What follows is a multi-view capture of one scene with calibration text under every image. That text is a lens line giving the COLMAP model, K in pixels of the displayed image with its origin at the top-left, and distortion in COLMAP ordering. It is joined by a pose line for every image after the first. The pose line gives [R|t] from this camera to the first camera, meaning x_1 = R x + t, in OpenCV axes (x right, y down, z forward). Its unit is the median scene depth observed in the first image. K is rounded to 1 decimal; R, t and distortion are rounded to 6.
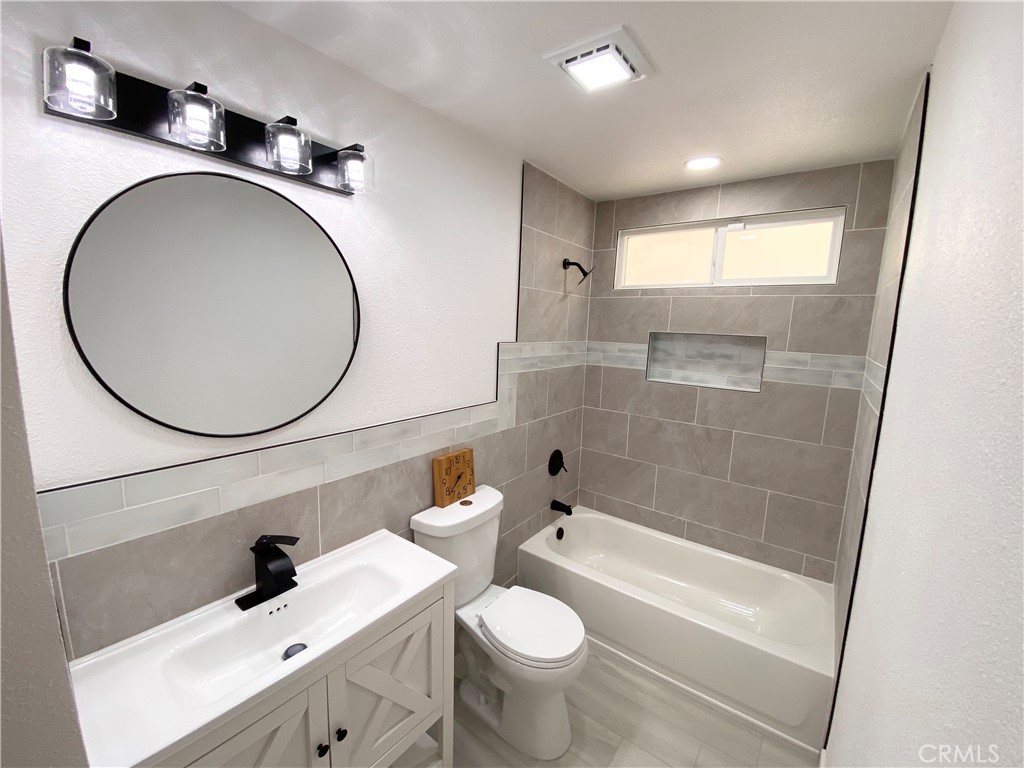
lens RADIAL K [[419.2, 0, 512.0], [0, 419.2, 384.0], [0, 0, 1]] dist [-0.017190, -0.000220]
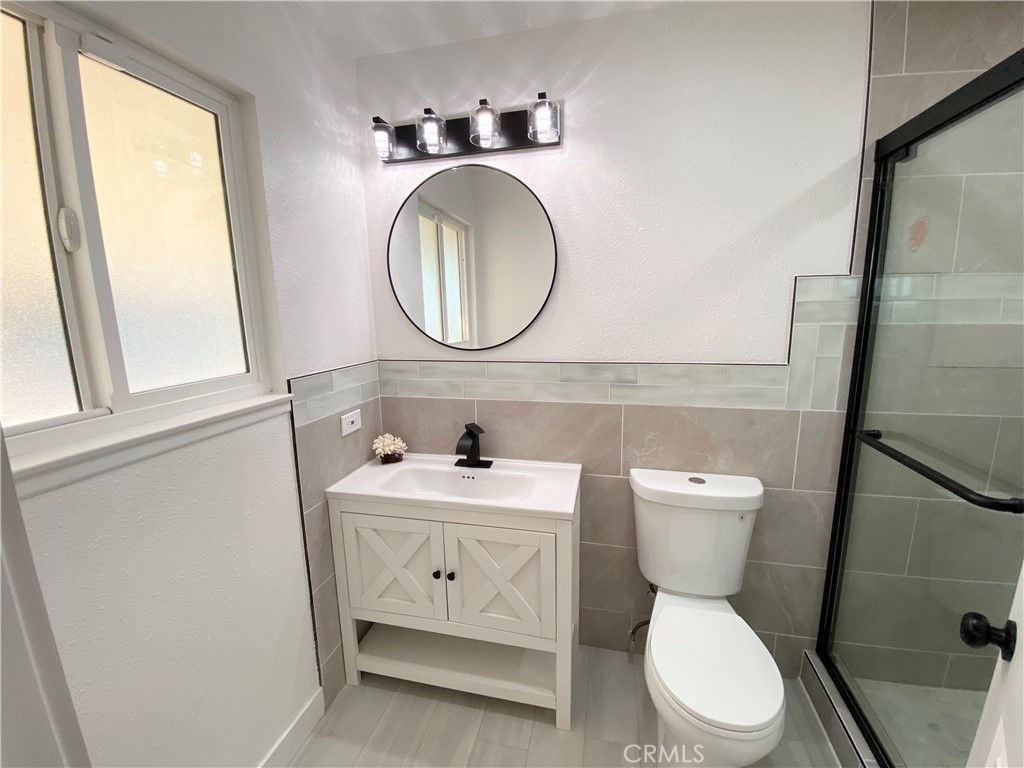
lens RADIAL K [[412.6, 0, 514.3], [0, 412.6, 365.6], [0, 0, 1]] dist [0.020661, -0.000155]
pose [[0.420364, 0.123657, -0.898890, 0.553350], [-0.087157, 0.991592, 0.095651, 0.023068], [0.903160, 0.038137, 0.427608, 0.409775]]
